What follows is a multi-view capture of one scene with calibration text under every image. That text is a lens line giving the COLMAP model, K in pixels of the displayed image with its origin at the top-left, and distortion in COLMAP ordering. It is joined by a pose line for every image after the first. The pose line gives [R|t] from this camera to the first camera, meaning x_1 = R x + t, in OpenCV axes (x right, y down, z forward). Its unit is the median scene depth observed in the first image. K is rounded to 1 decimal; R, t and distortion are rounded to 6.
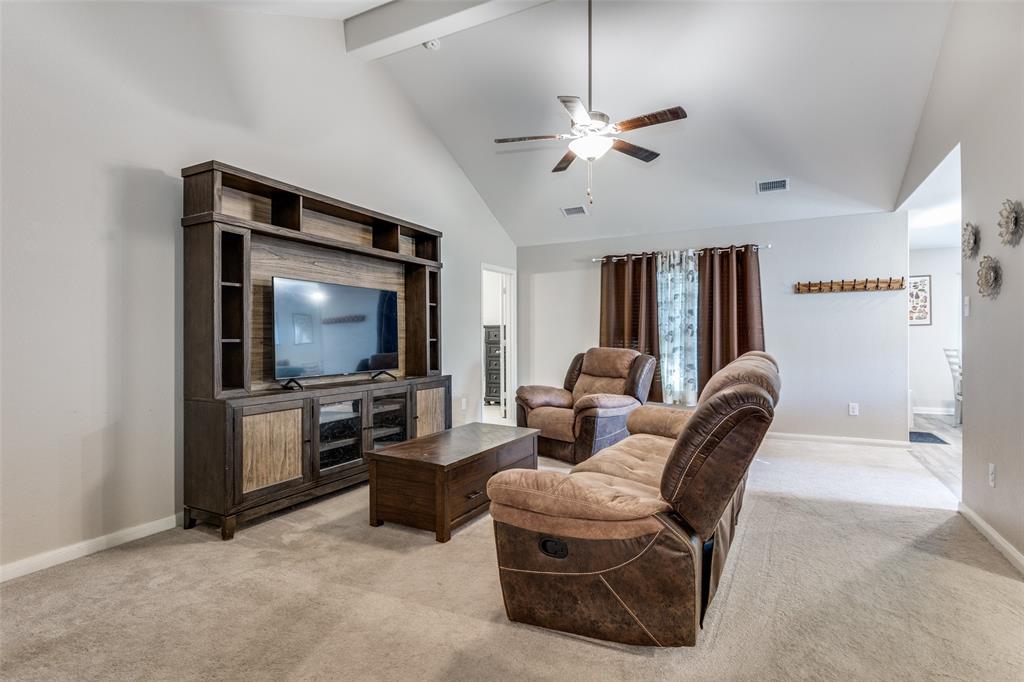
lens RADIAL K [[498.6, 0, 515.3], [0, 498.6, 334.0], [0, 0, 1]] dist [-0.004816, -0.000716]
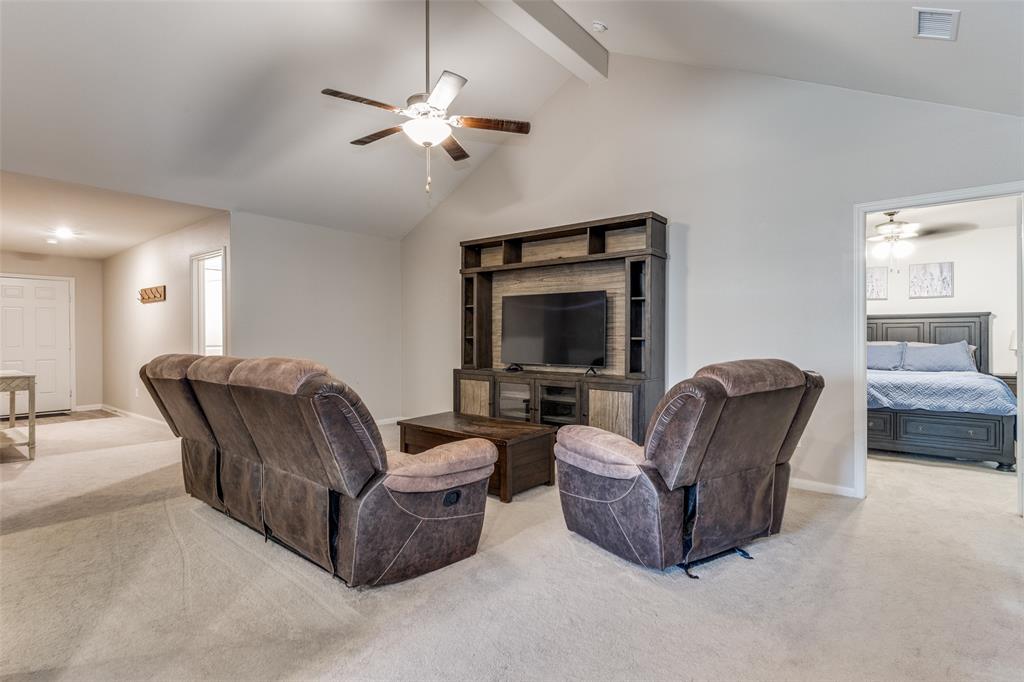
lens RADIAL K [[498.6, 0, 515.3], [0, 498.6, 334.0], [0, 0, 1]] dist [-0.004816, -0.000716]
pose [[-0.200698, 0.000008, -0.979653, 0.837903], [0.004436, 0.999990, -0.000900, 0.003390], [0.979643, -0.004526, -0.200696, 1.093573]]
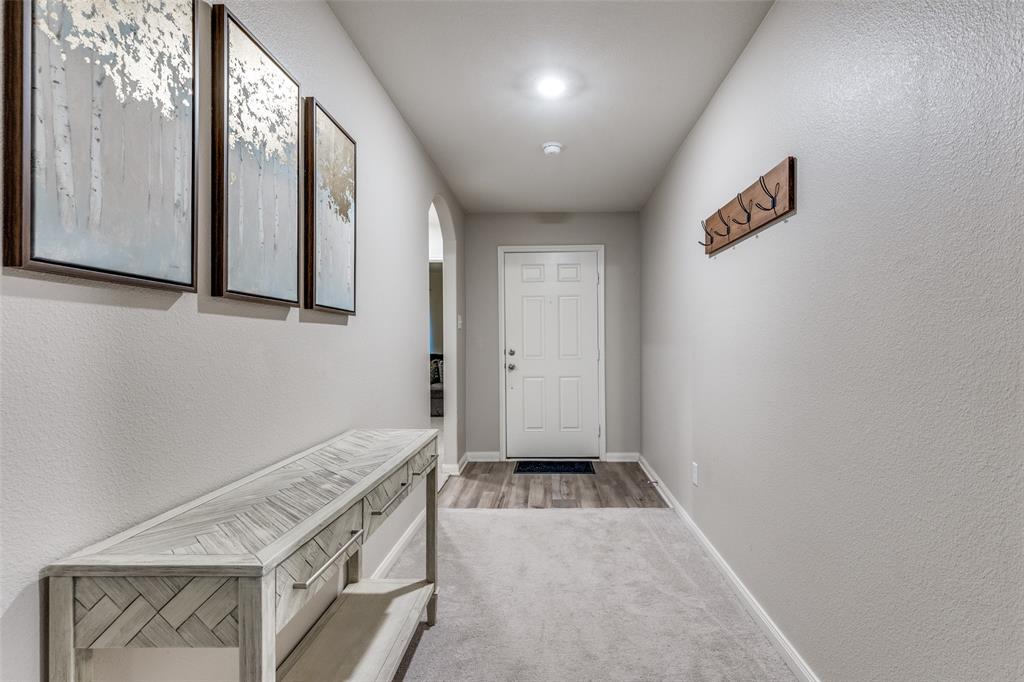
lens RADIAL K [[498.6, 0, 515.3], [0, 498.6, 334.0], [0, 0, 1]] dist [-0.004816, -0.000716]
pose [[-0.918607, 0.003499, -0.395156, 0.620538], [0.008668, 0.999899, -0.011296, 0.003250], [0.395077, -0.013802, -0.918544, 0.834013]]
